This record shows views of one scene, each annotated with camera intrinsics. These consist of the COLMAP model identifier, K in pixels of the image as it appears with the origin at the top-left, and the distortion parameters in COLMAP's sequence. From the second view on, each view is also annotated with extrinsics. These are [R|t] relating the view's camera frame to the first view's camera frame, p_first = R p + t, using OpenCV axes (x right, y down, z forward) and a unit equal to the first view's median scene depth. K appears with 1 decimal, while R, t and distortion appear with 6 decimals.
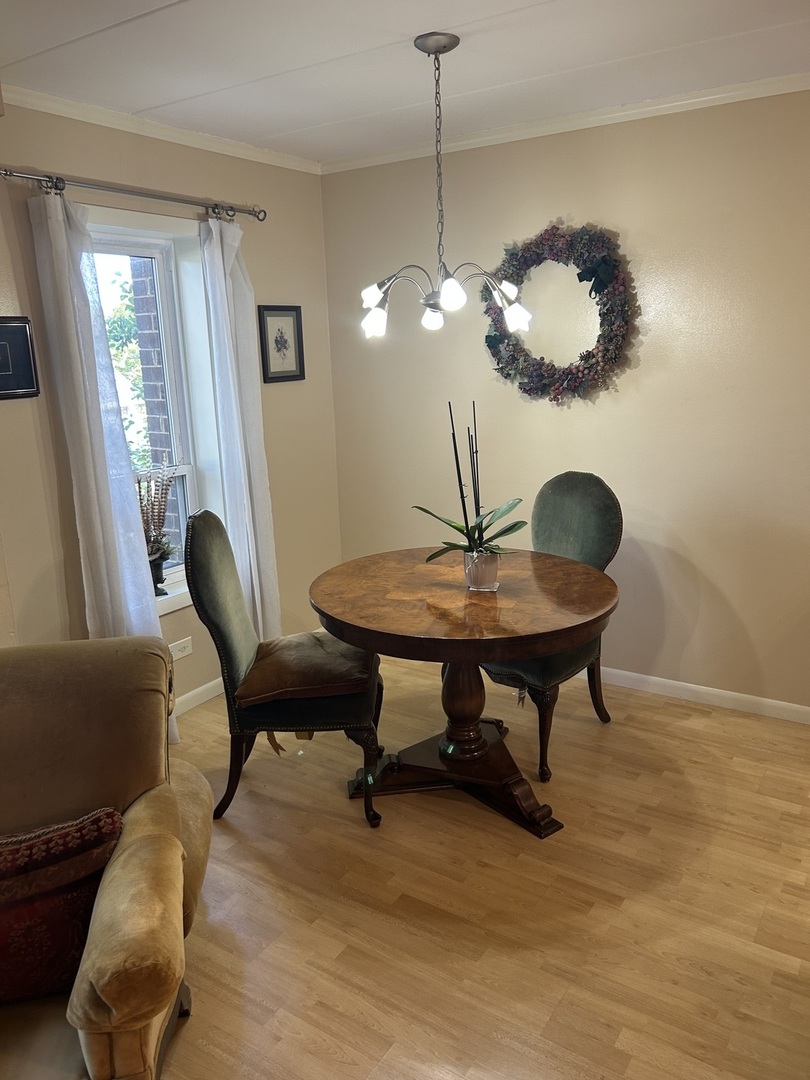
lens RADIAL K [[816.8, 0, 406.1], [0, 816.8, 540.0], [0, 0, 1]] dist [0.058626, -0.064662]
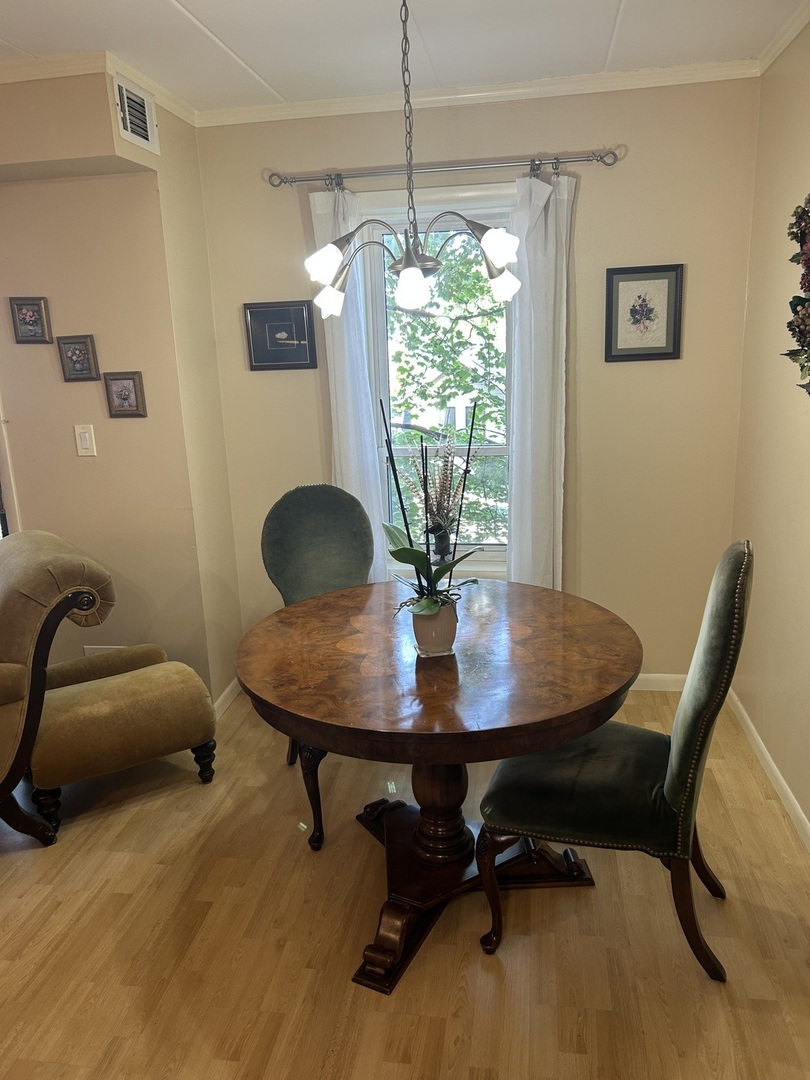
lens RADIAL K [[816.8, 0, 402.3], [0, 816.8, 539.8], [0, 0, 1]] dist [0.058626, -0.064662]
pose [[0.416479, 0.237583, -0.877553, 0.676287], [-0.199024, 0.965664, 0.166983, -0.147652], [0.887093, 0.105110, 0.449463, 0.587844]]
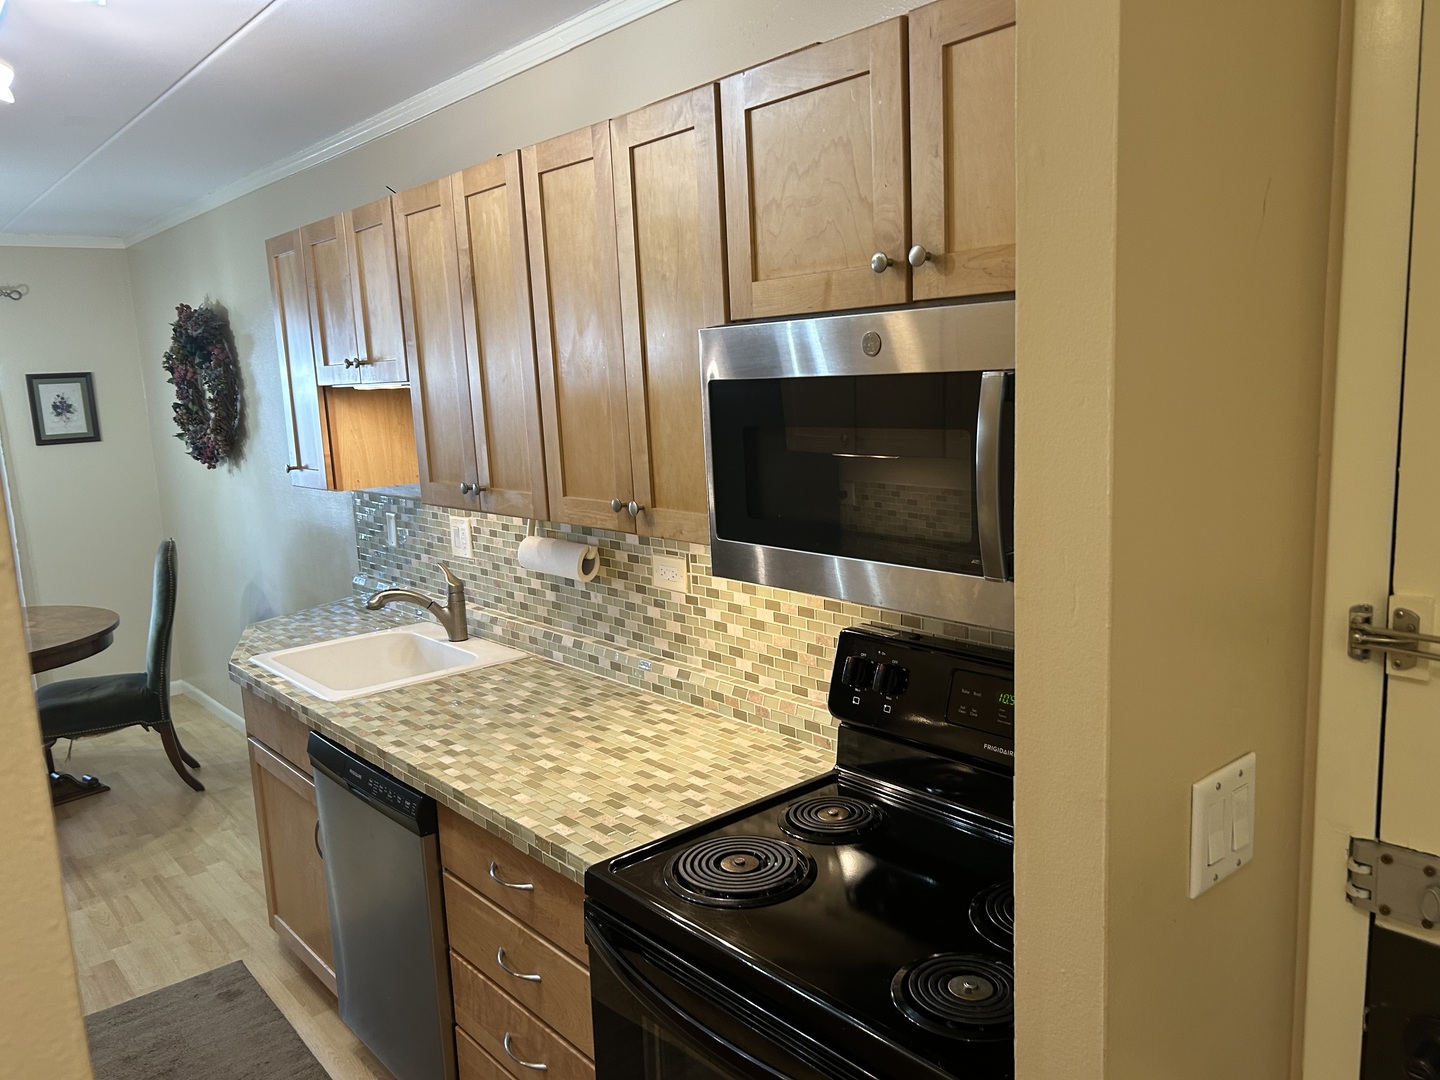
lens RADIAL K [[1089.1, 0, 733.6], [0, 1089.1, 545.7], [0, 0, 1]] dist [0.058626, -0.064662]
pose [[0.961582, 0.037644, -0.271926, 1.395563], [-0.057642, 0.996158, -0.065933, -0.027304], [0.268400, 0.079074, 0.960057, -0.145925]]
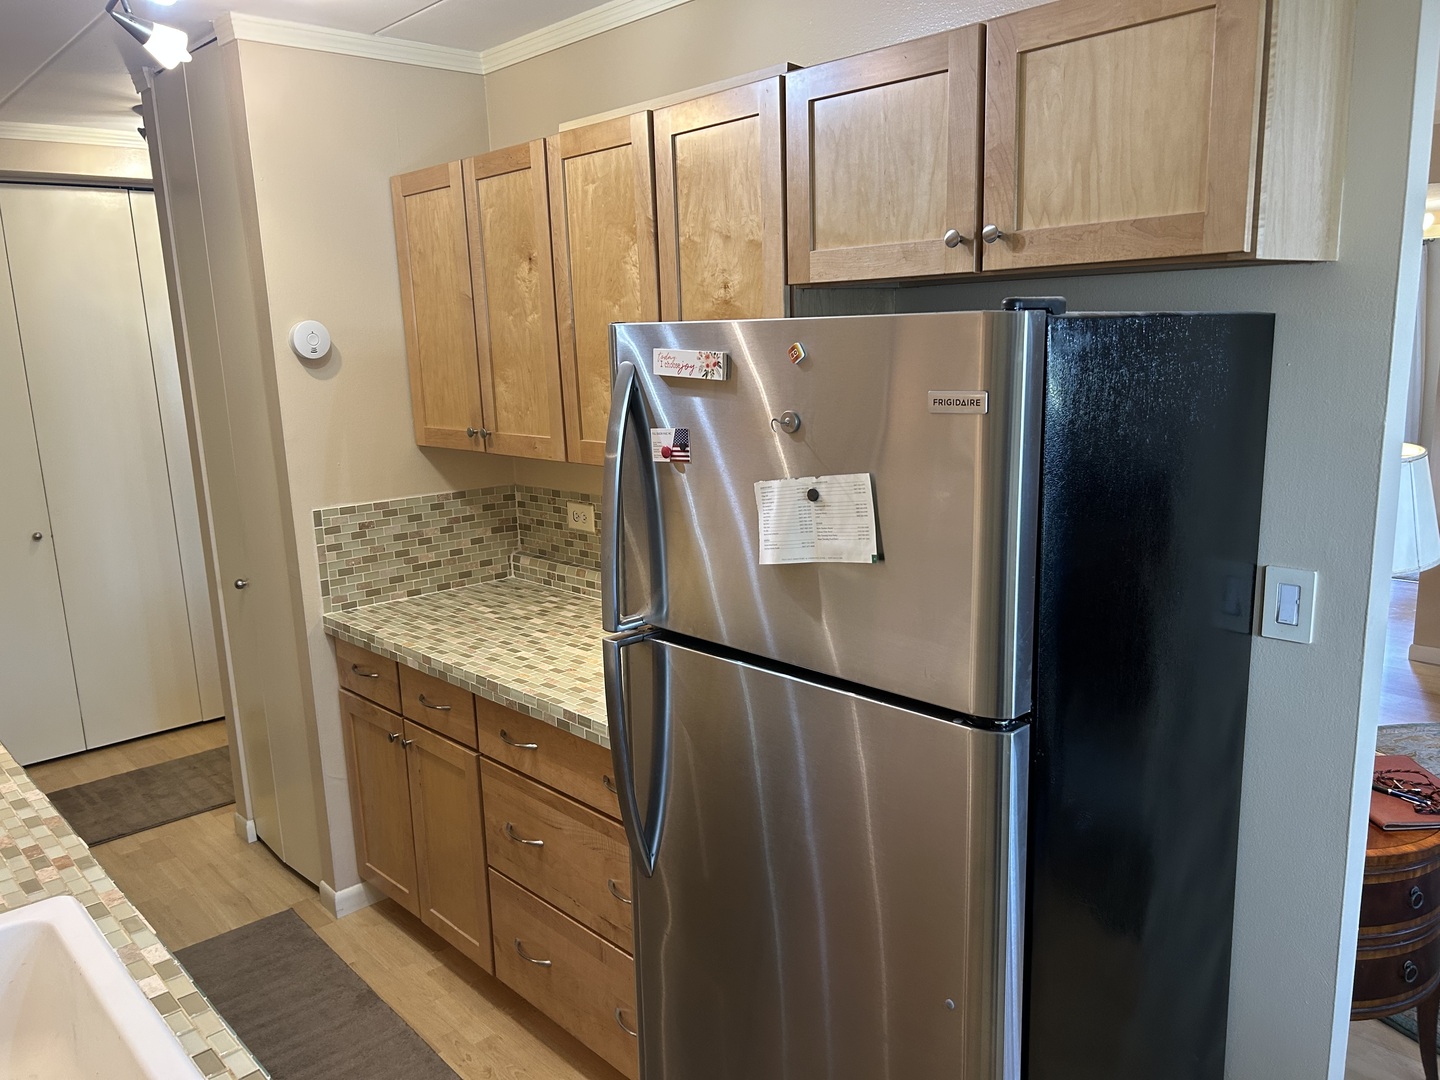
lens RADIAL K [[1089.1, 0, 736.8], [0, 1089.1, 545.9], [0, 0, 1]] dist [0.058626, -0.064662]
pose [[-0.968979, 0.024007, 0.245974, 0.428344], [0.127932, 0.900272, 0.416104, -0.258736], [-0.211454, 0.434664, -0.875416, 0.927199]]
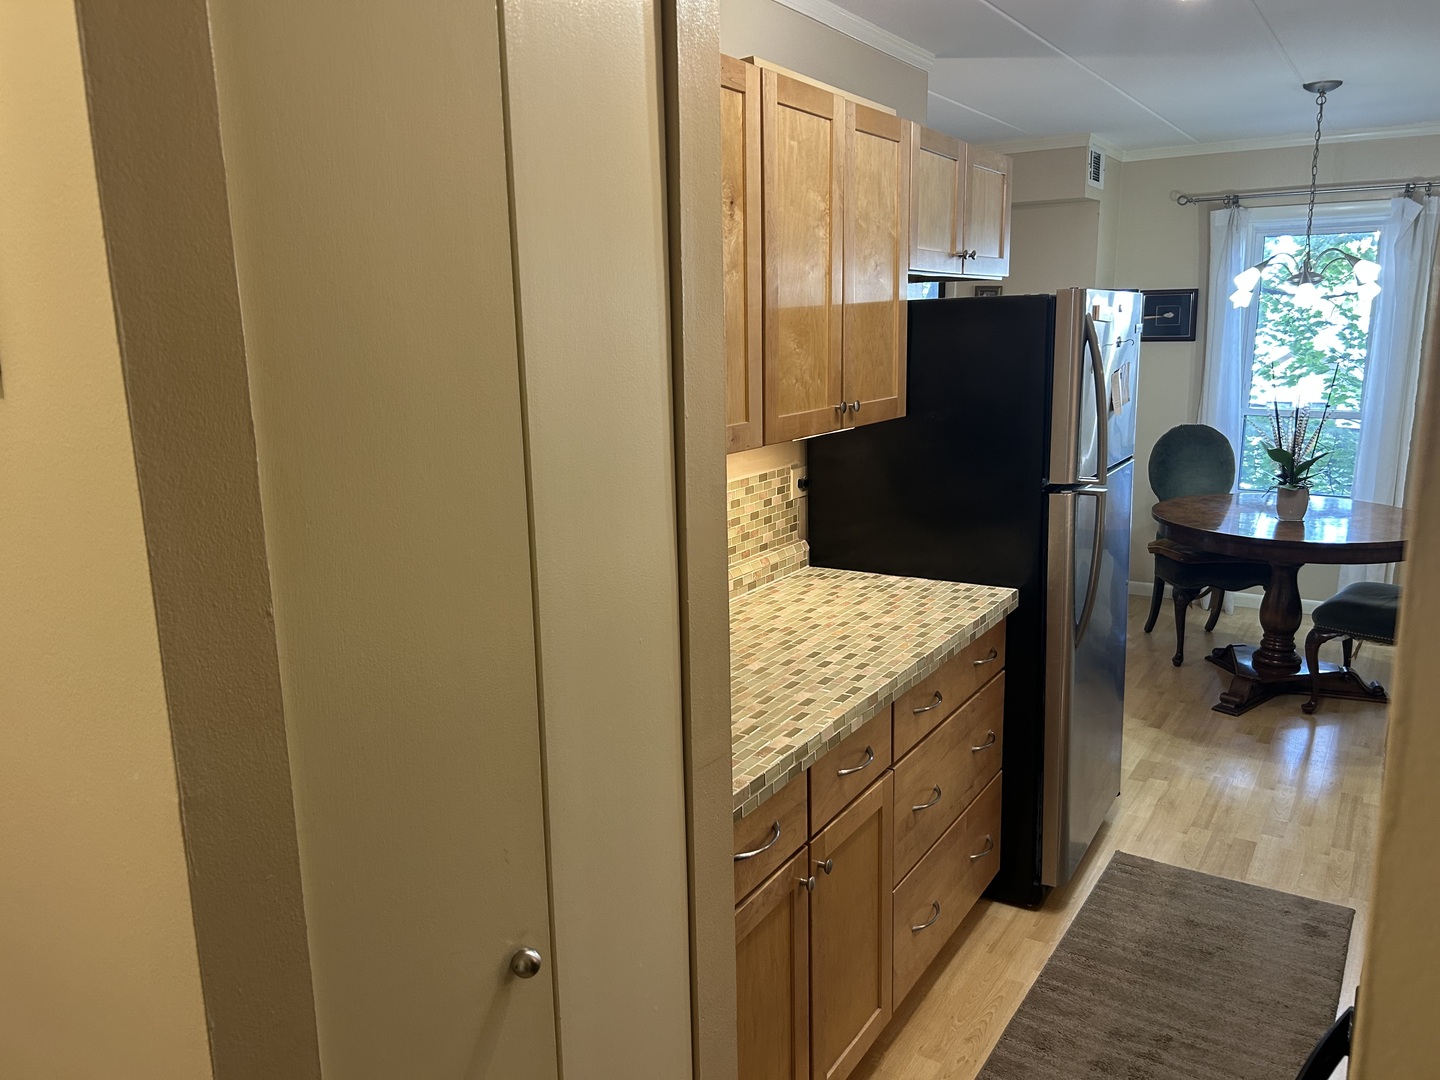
lens RADIAL K [[1089.1, 0, 722.4], [0, 1089.1, 540.3], [0, 0, 1]] dist [0.058626, -0.064662]
pose [[0.020671, 0.235907, -0.971556, 1.531120], [-0.232577, 0.946239, 0.224811, -0.073338], [0.972358, 0.221314, 0.074426, 0.087526]]
